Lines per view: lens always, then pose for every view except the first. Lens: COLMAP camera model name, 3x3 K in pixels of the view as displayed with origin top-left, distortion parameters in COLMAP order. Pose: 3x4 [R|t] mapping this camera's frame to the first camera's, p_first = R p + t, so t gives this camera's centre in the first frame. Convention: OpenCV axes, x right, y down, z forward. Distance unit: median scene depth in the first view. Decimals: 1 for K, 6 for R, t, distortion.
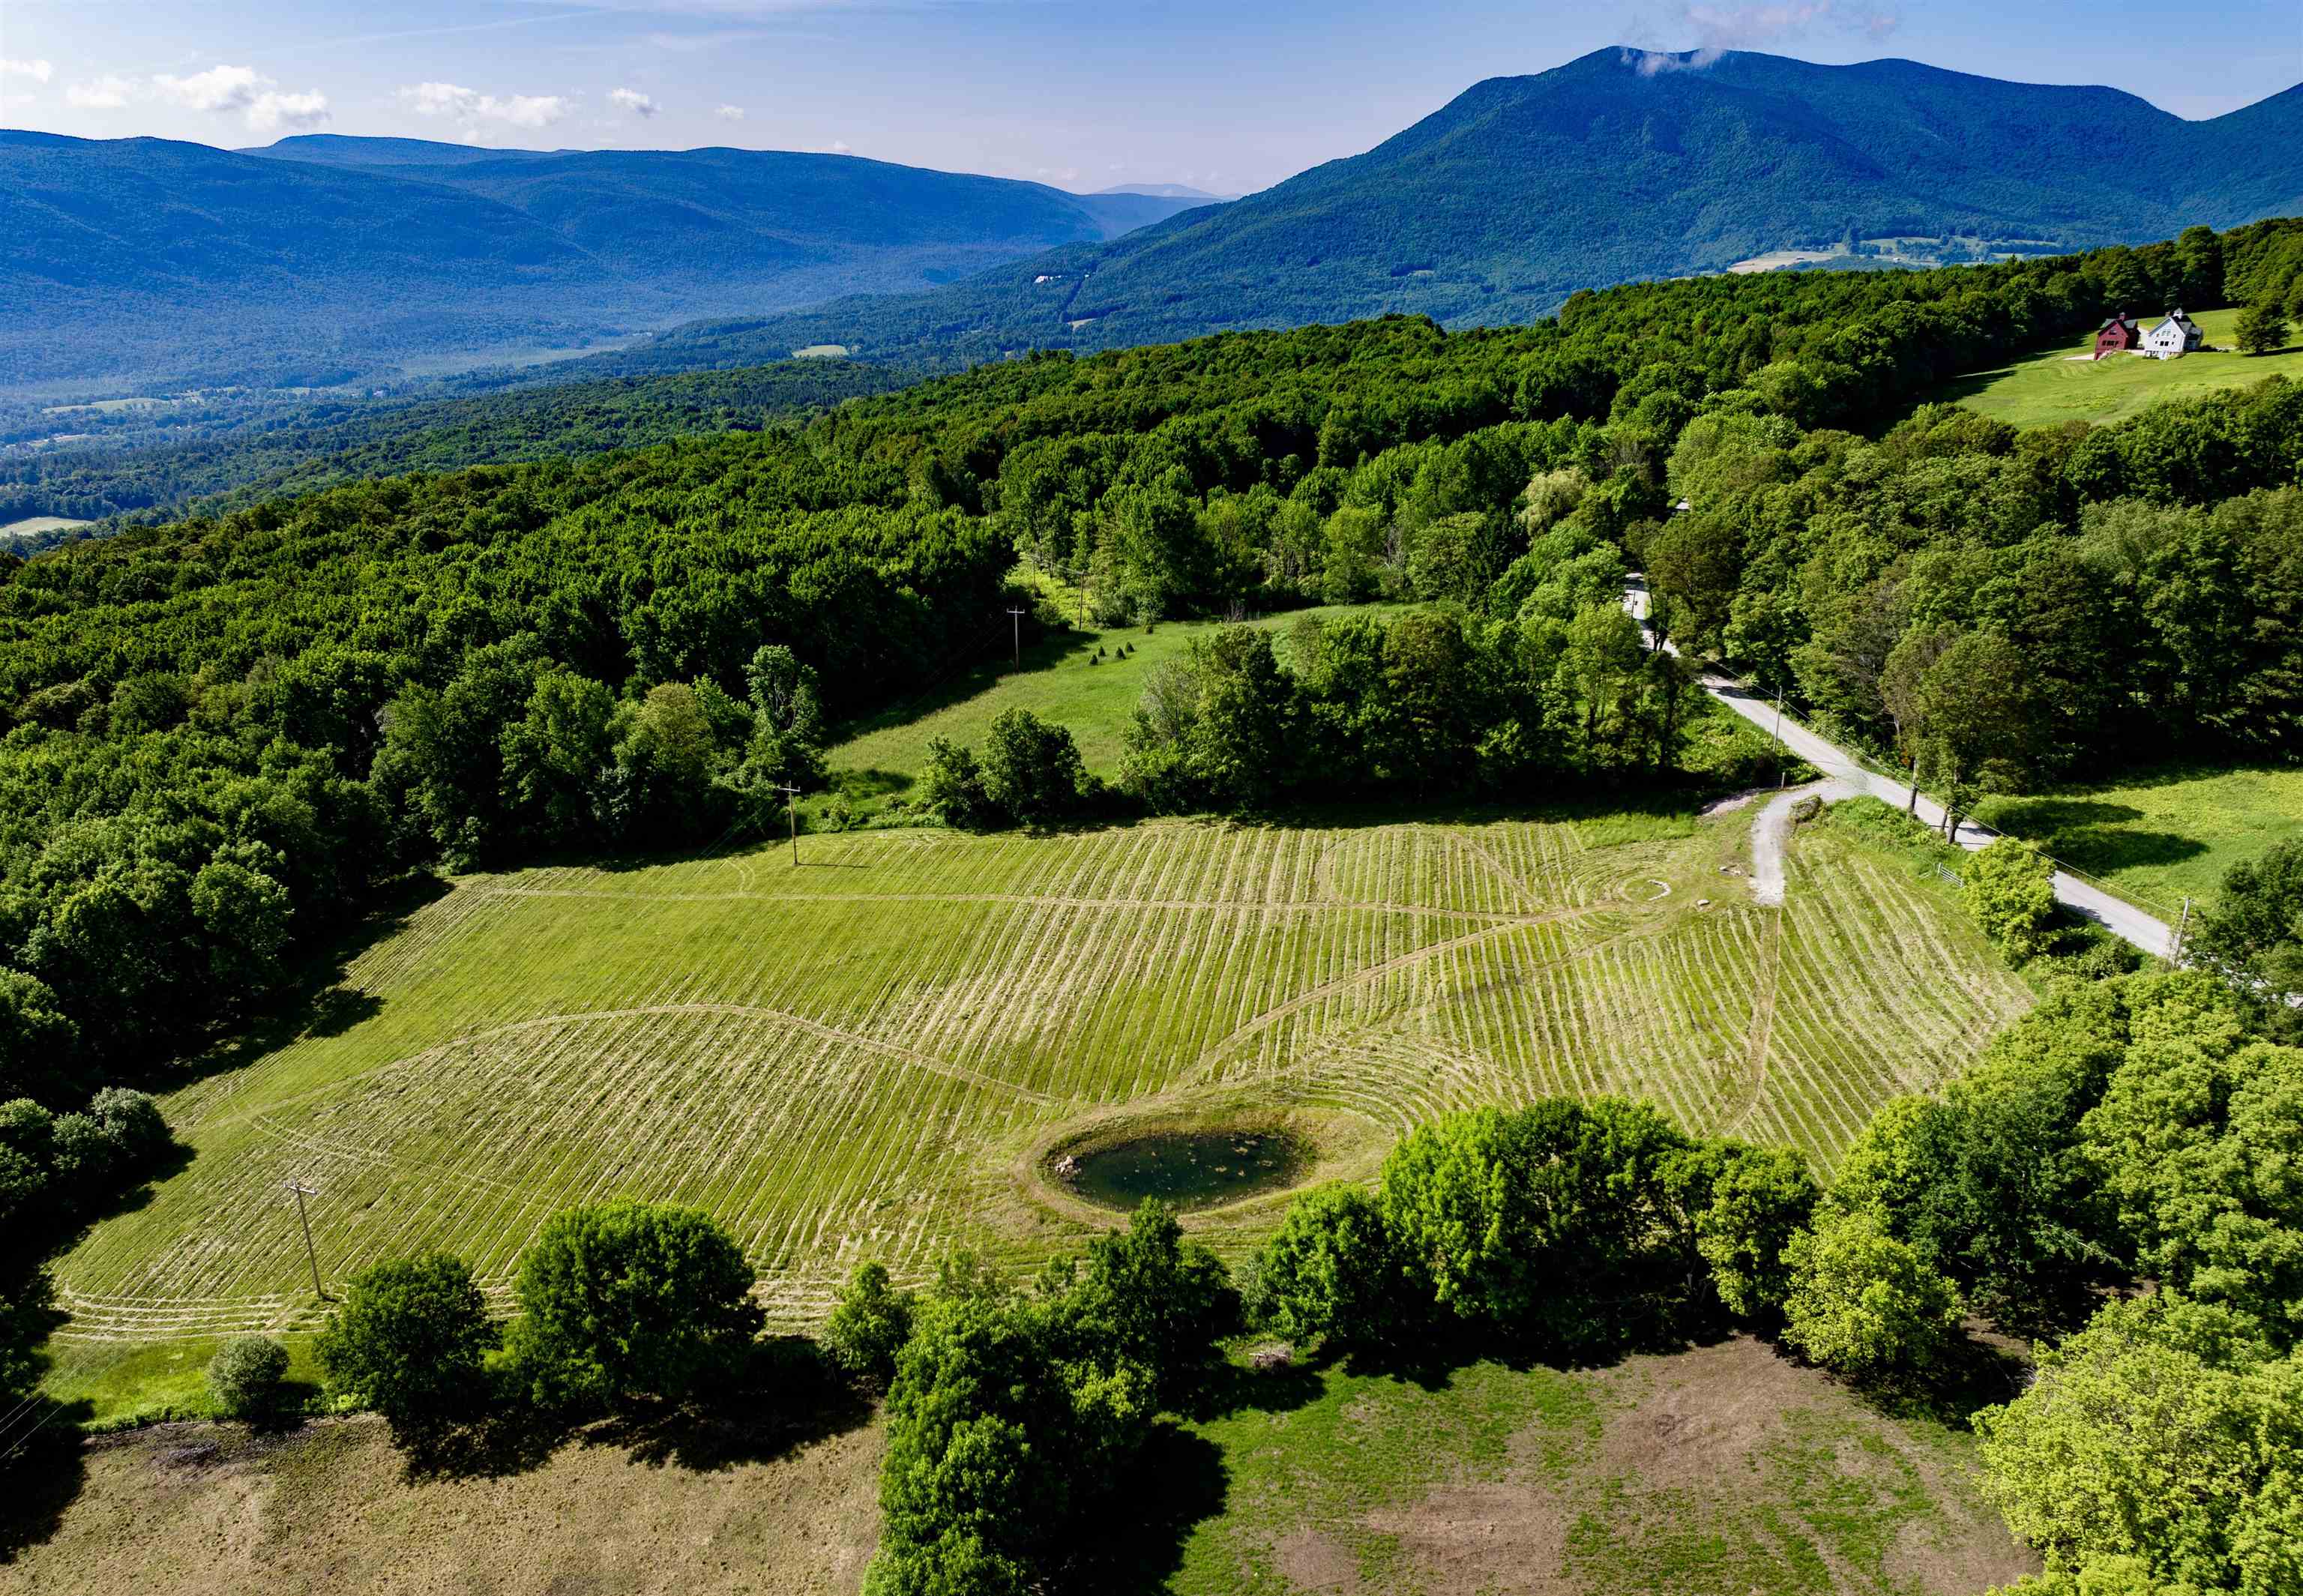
lens RADIAL K [[1767.2, 0, 1152.3], [0, 1767.2, 801.6], [0, 0, 1]] dist [0.067568, 0.003818]
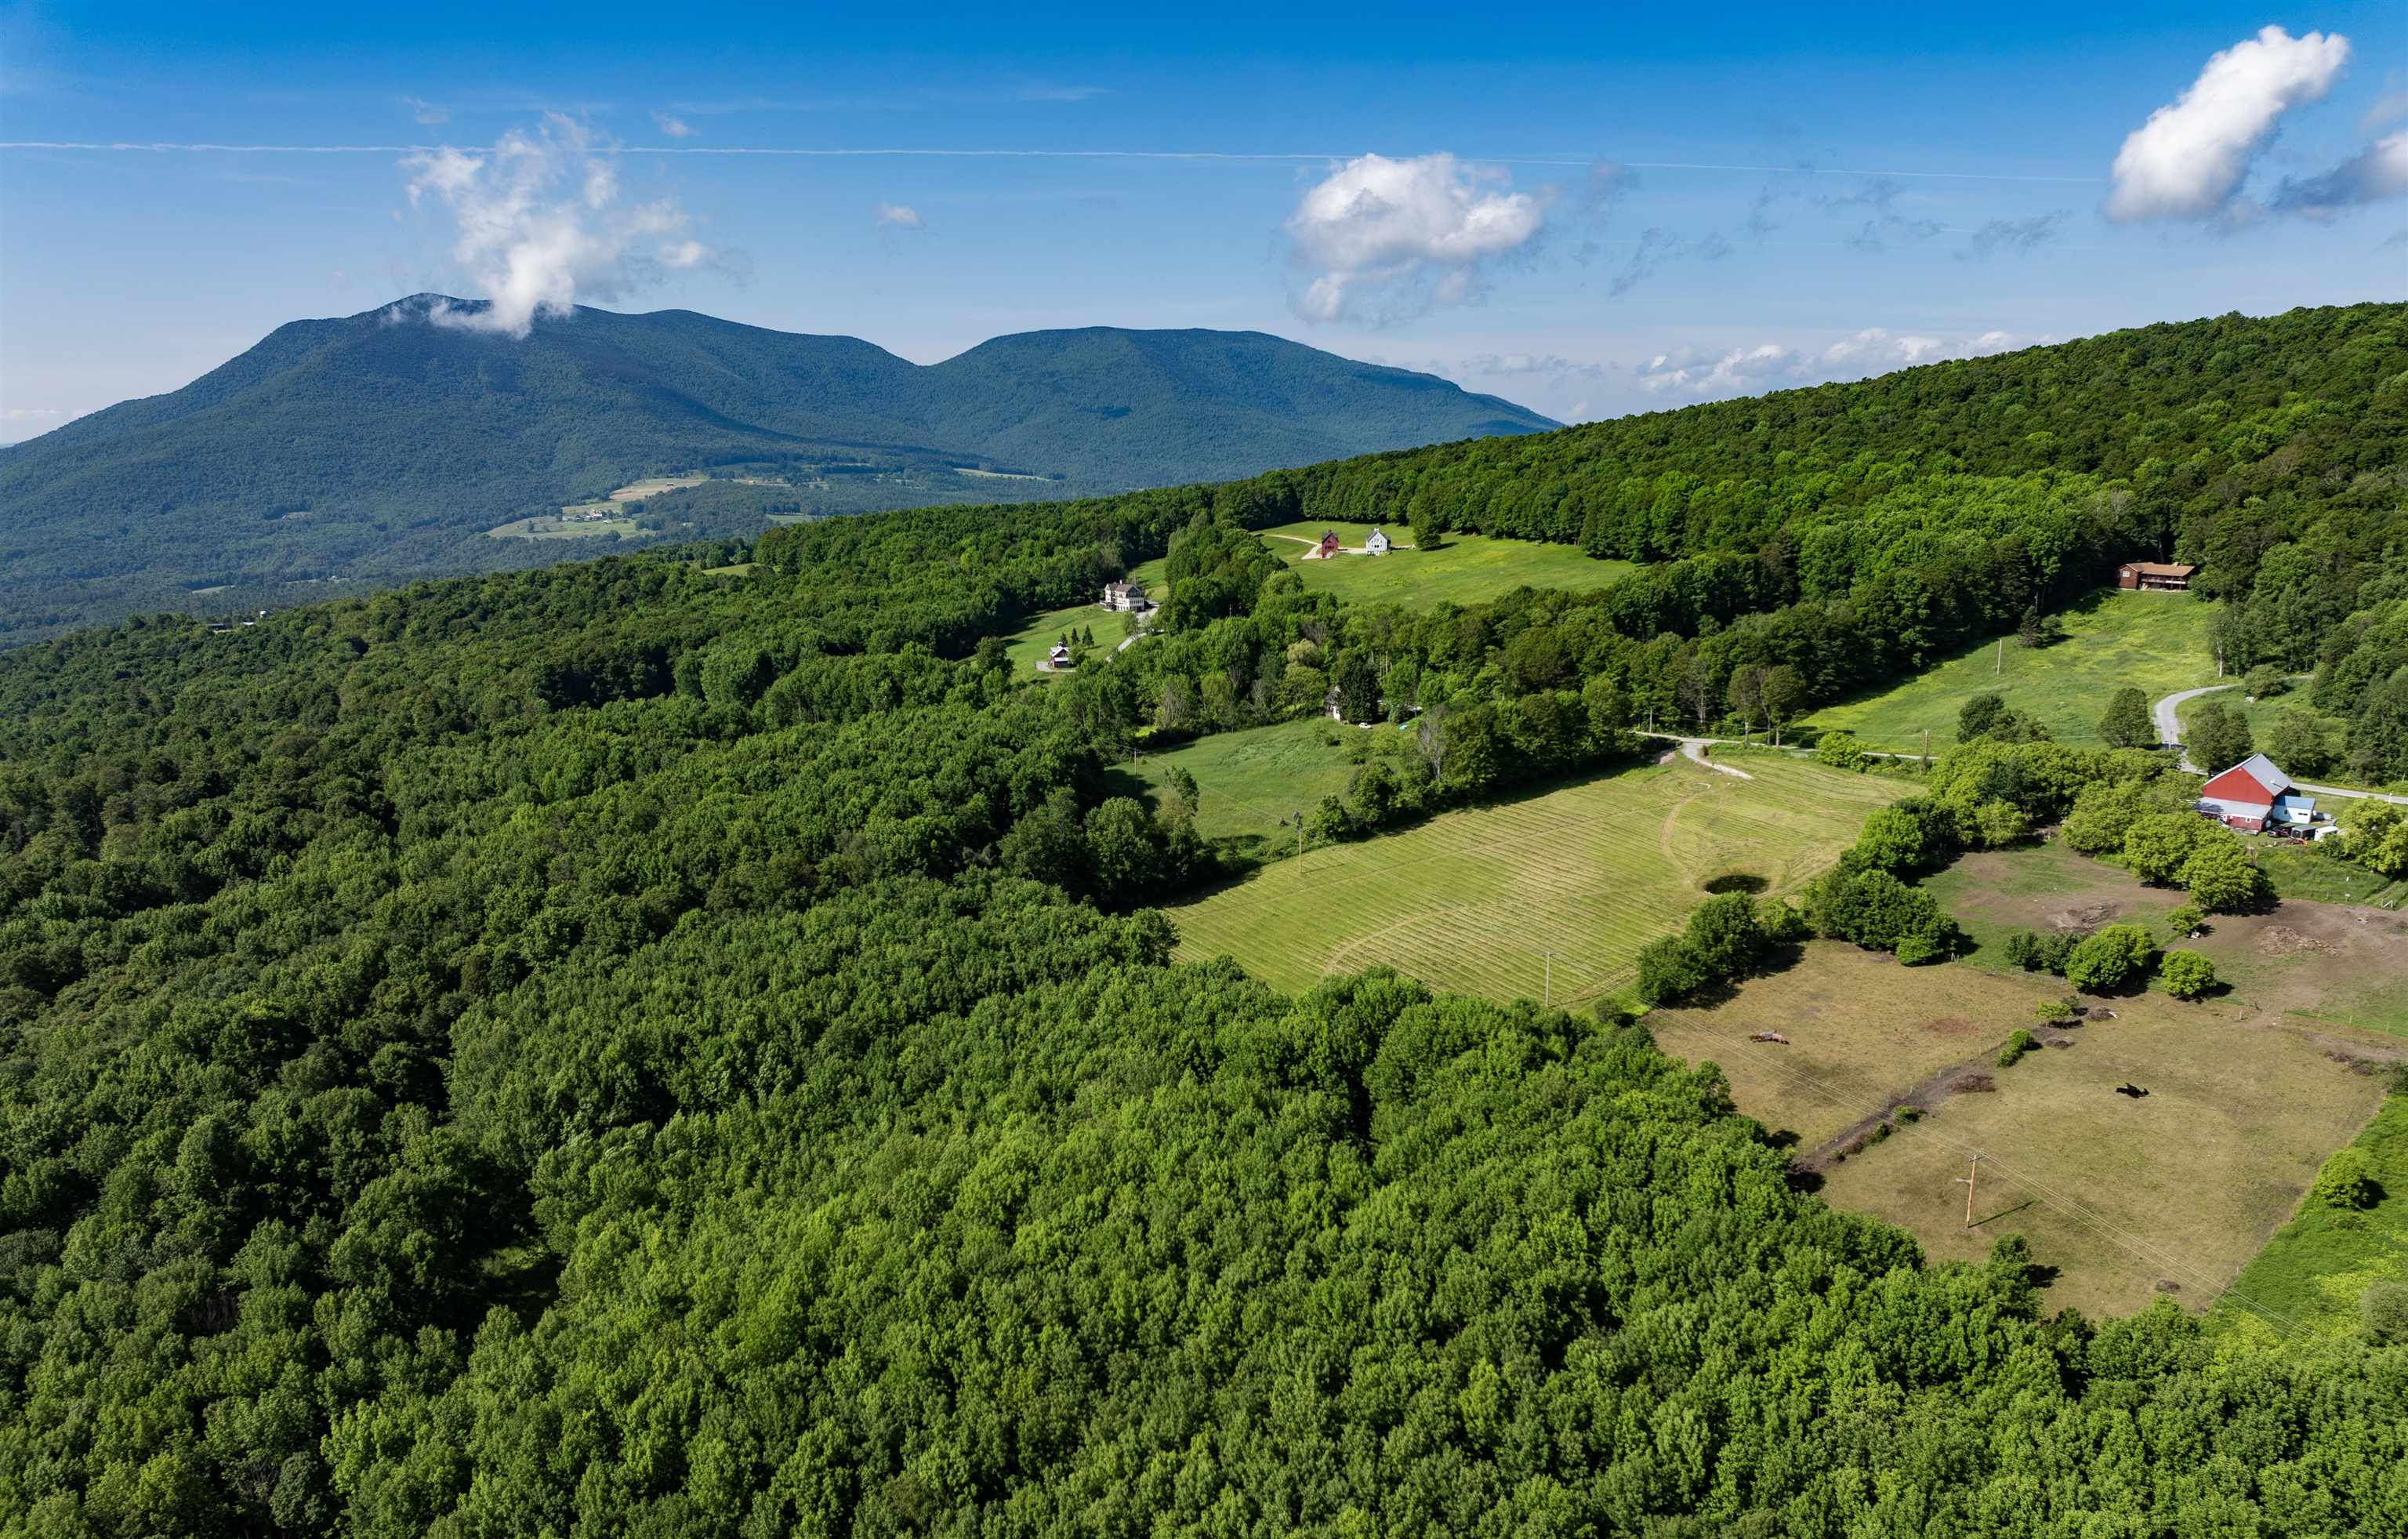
lens RADIAL K [[1797.0, 0, 1203.1], [0, 1797.0, 768.9], [0, 0, 1]] dist [-0.011897, -0.004004]
pose [[0.788149, -0.144589, 0.598260, -0.115034], [0.223745, 0.972821, -0.059648, 0.001588], [-0.573375, 0.180869, 0.799079, -0.037571]]
